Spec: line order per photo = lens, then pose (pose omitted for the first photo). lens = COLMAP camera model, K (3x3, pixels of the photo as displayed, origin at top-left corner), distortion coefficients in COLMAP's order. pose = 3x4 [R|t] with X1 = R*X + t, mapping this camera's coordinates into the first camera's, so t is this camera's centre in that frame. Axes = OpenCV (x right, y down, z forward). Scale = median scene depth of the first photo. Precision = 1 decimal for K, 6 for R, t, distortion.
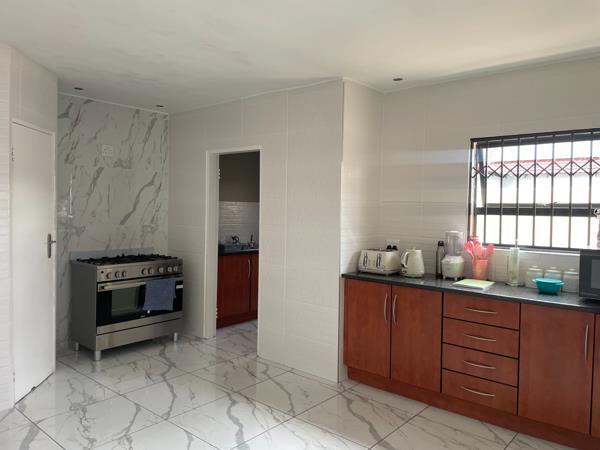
lens RADIAL K [[450.4, 0, 302.9], [0, 450.4, 224.7], [0, 0, 1]] dist [0.094151, -0.124067]
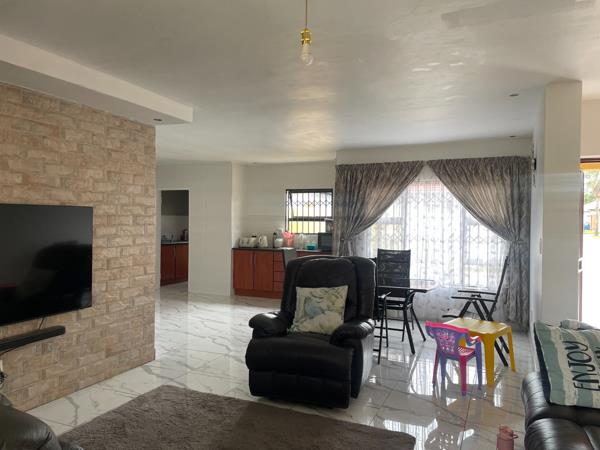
lens RADIAL K [[450.4, 0, 302.9], [0, 450.4, 224.7], [0, 0, 1]] dist [0.094151, -0.124067]
pose [[0.962846, -0.010342, 0.269852, -0.181738], [0.016286, 0.999671, -0.019800, 0.043946], [-0.269558, 0.023460, 0.962698, -1.275082]]
